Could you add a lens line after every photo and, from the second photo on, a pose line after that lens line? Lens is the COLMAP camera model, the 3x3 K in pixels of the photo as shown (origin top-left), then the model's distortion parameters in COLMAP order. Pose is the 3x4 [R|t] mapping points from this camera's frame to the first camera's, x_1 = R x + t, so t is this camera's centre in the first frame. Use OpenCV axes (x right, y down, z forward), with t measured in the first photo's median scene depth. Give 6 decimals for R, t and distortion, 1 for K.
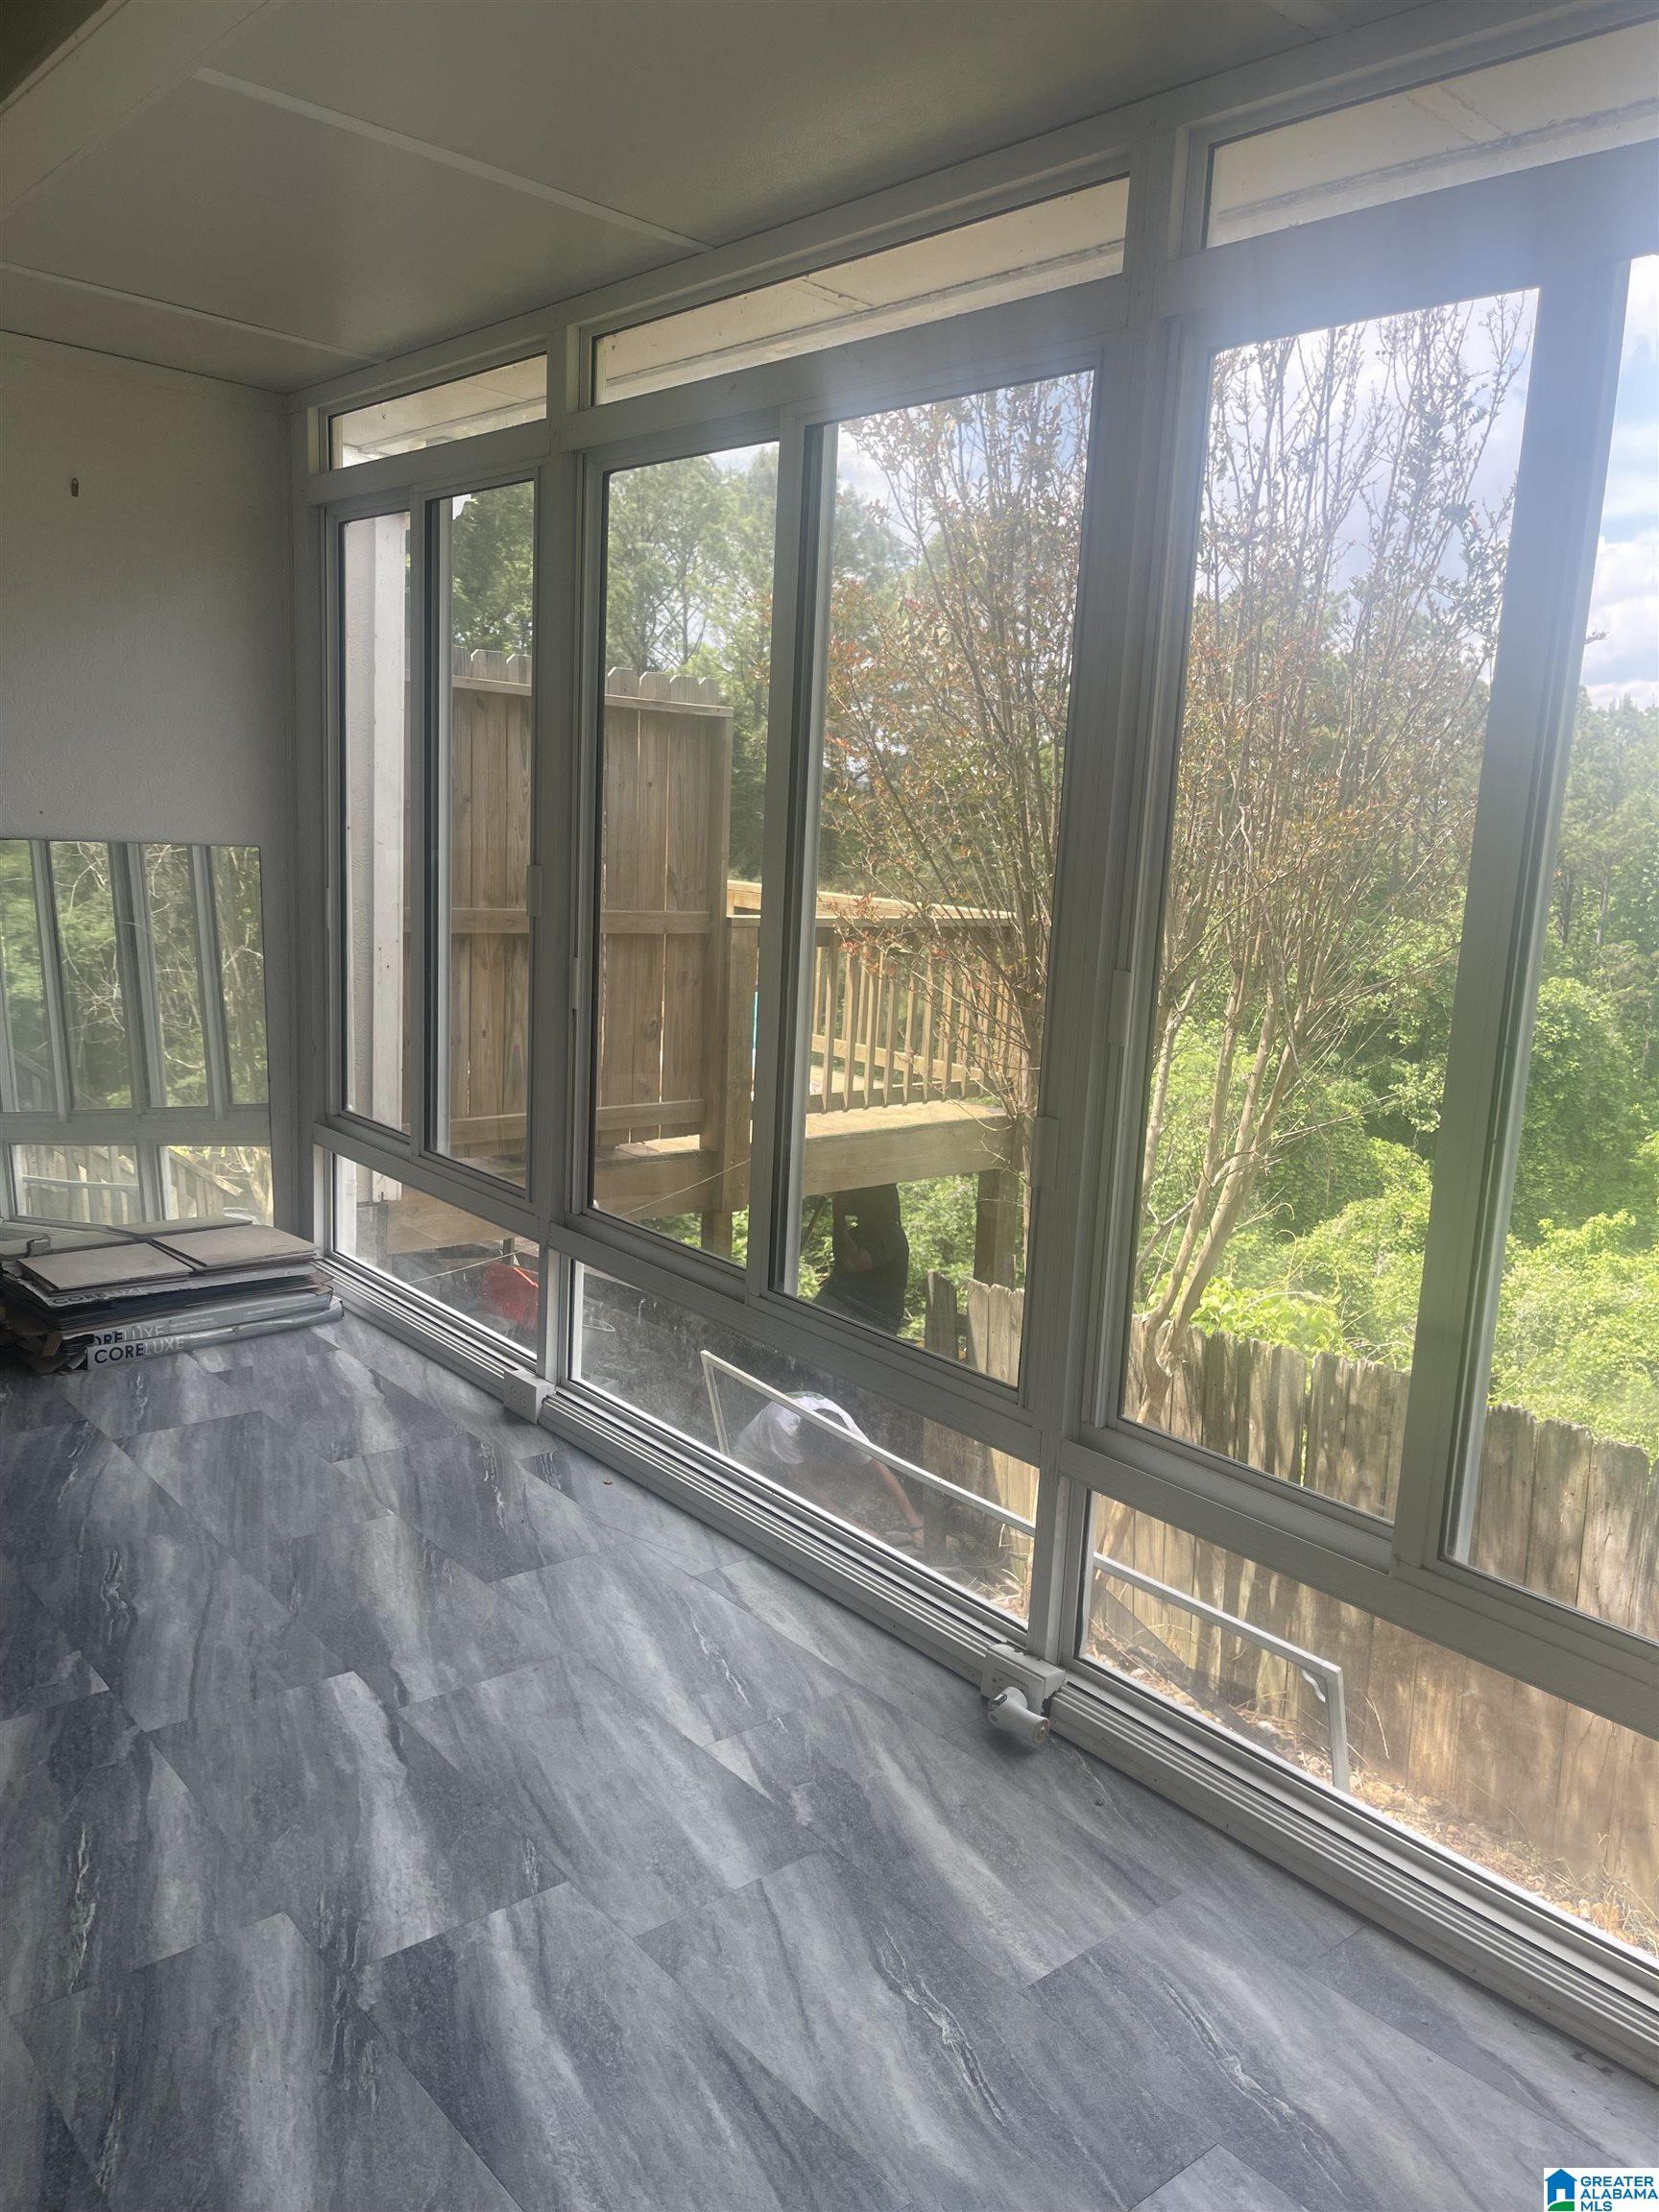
lens RADIAL K [[1668.9, 0, 863.6], [0, 1668.9, 1117.1], [0, 0, 1]] dist [0.078430, -0.083134]
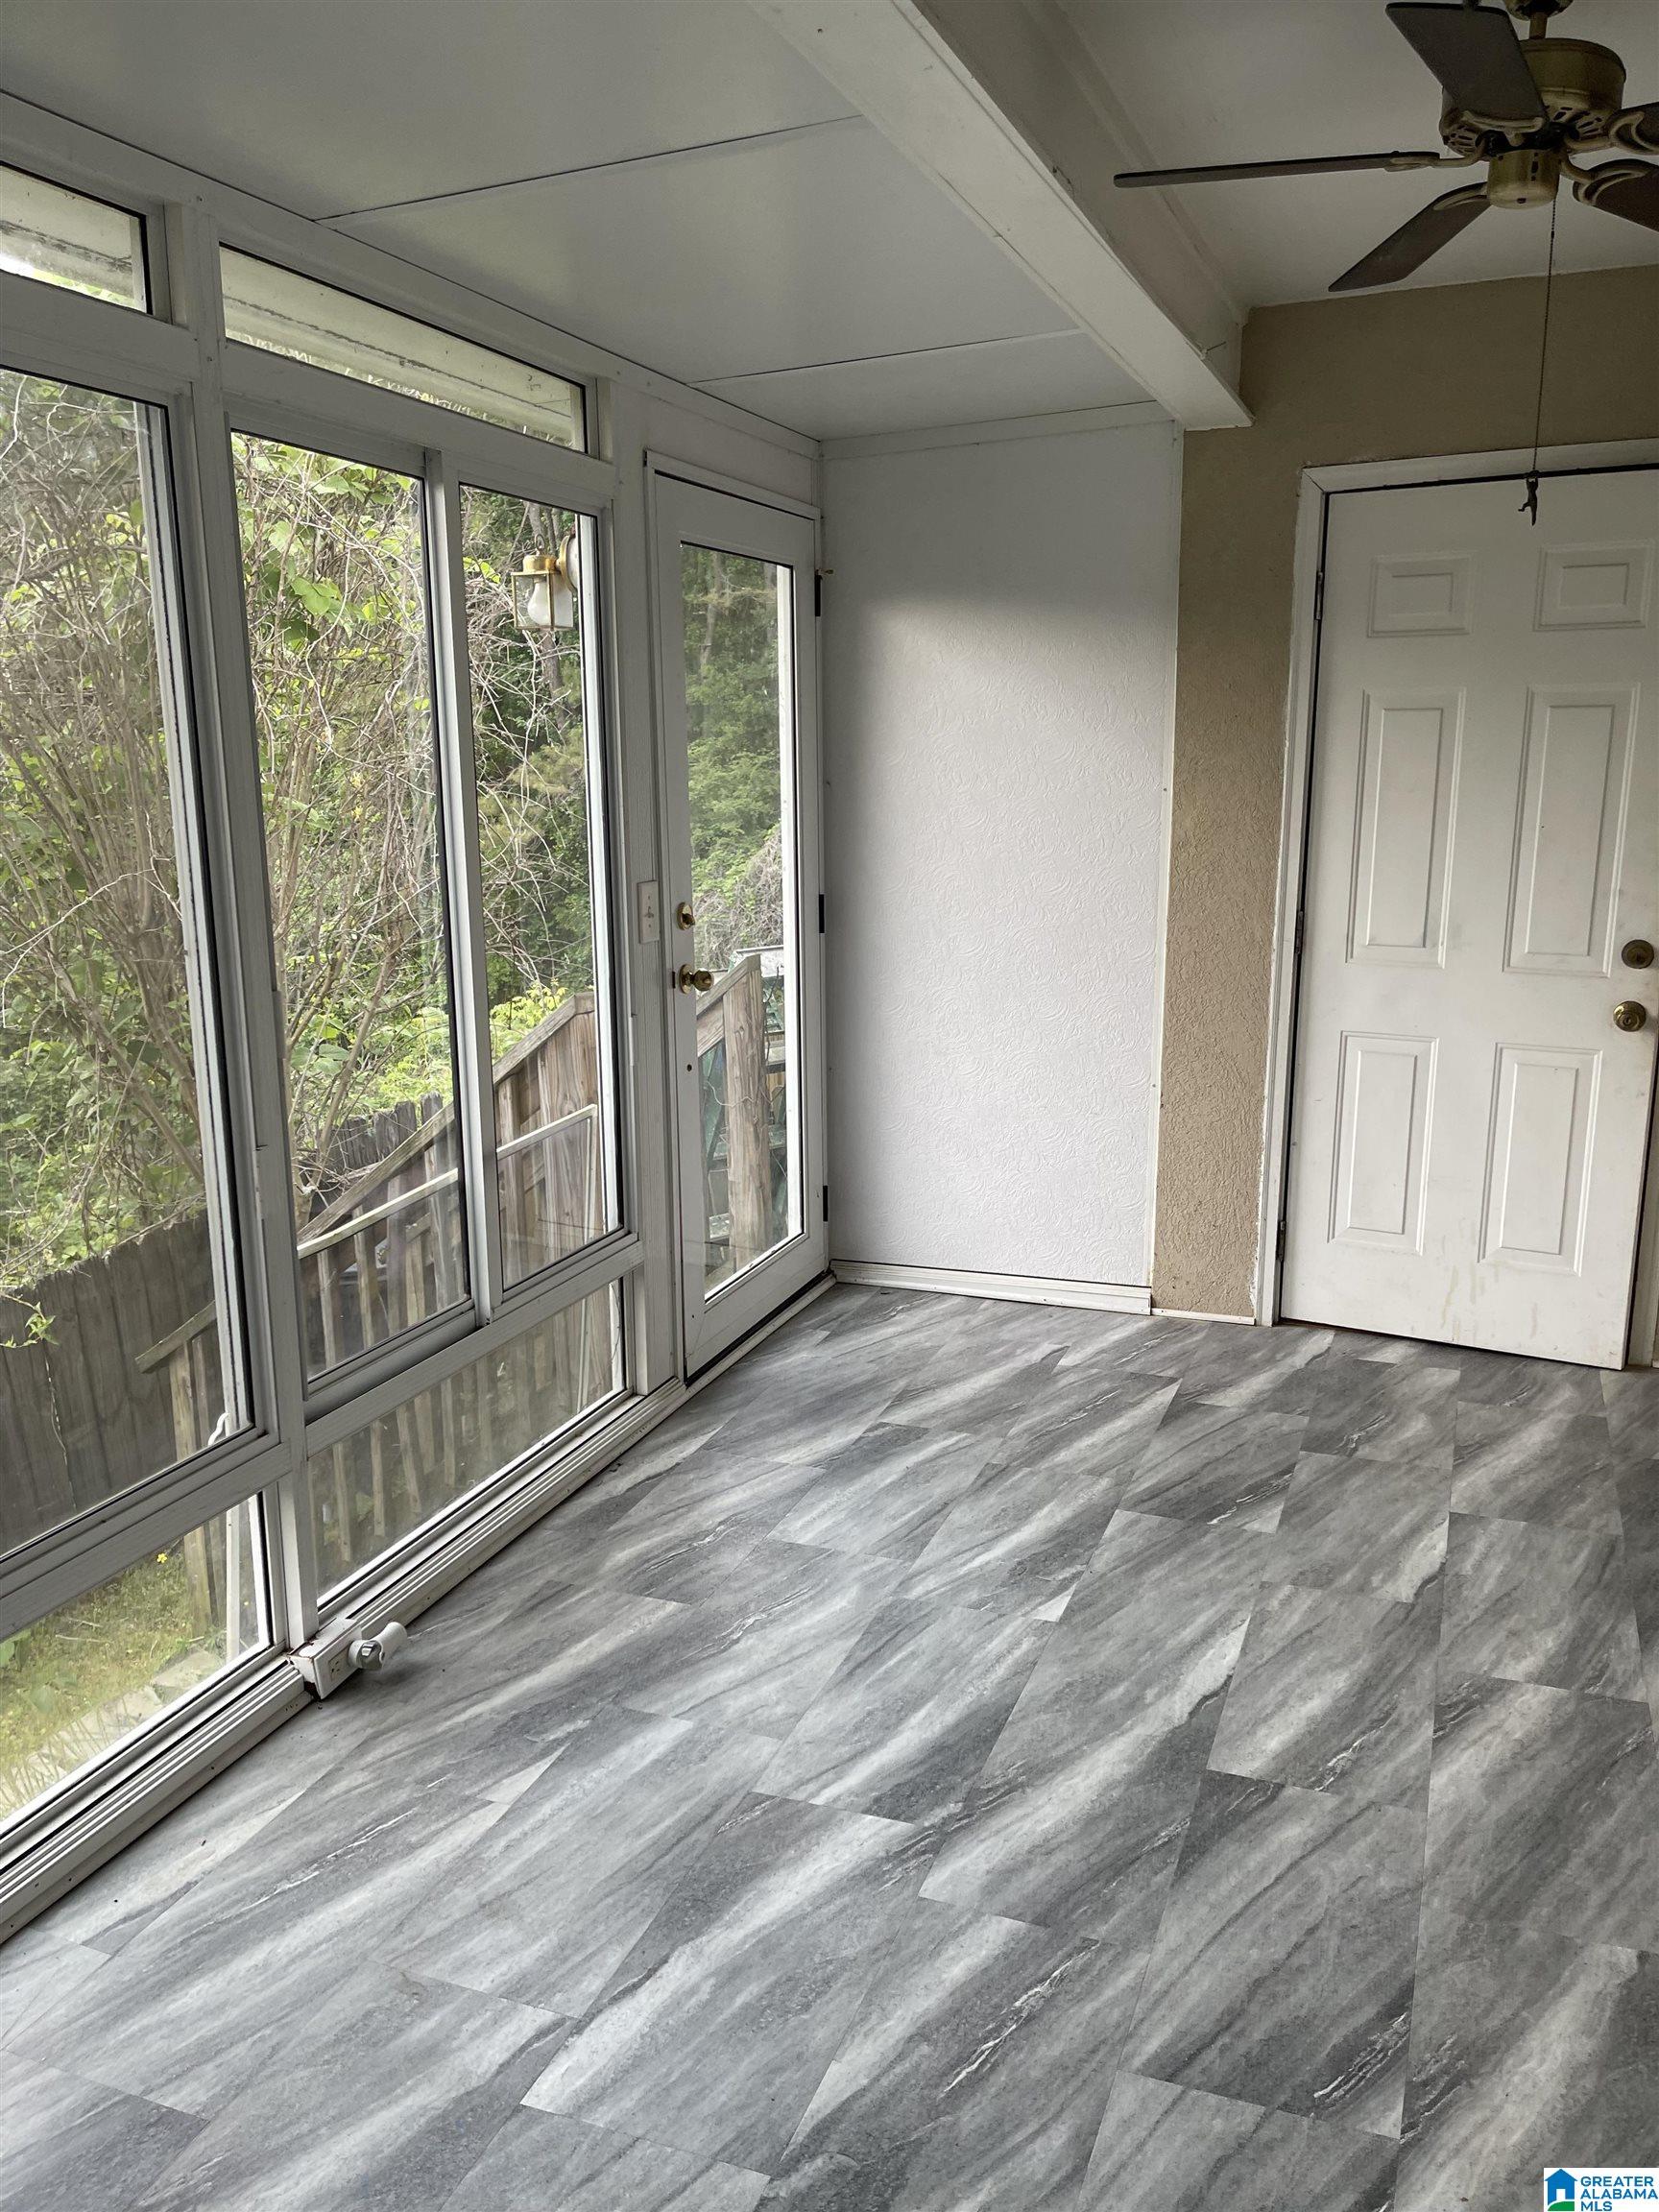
lens RADIAL K [[1668.9, 0, 863.6], [0, 1668.9, 1117.1], [0, 0, 1]] dist [0.078430, -0.083134]
pose [[-0.467710, -0.233133, 0.852582, -1.059462], [0.146700, 0.930735, 0.334980, -0.340575], [-0.871623, 0.281747, -0.401114, 1.239402]]
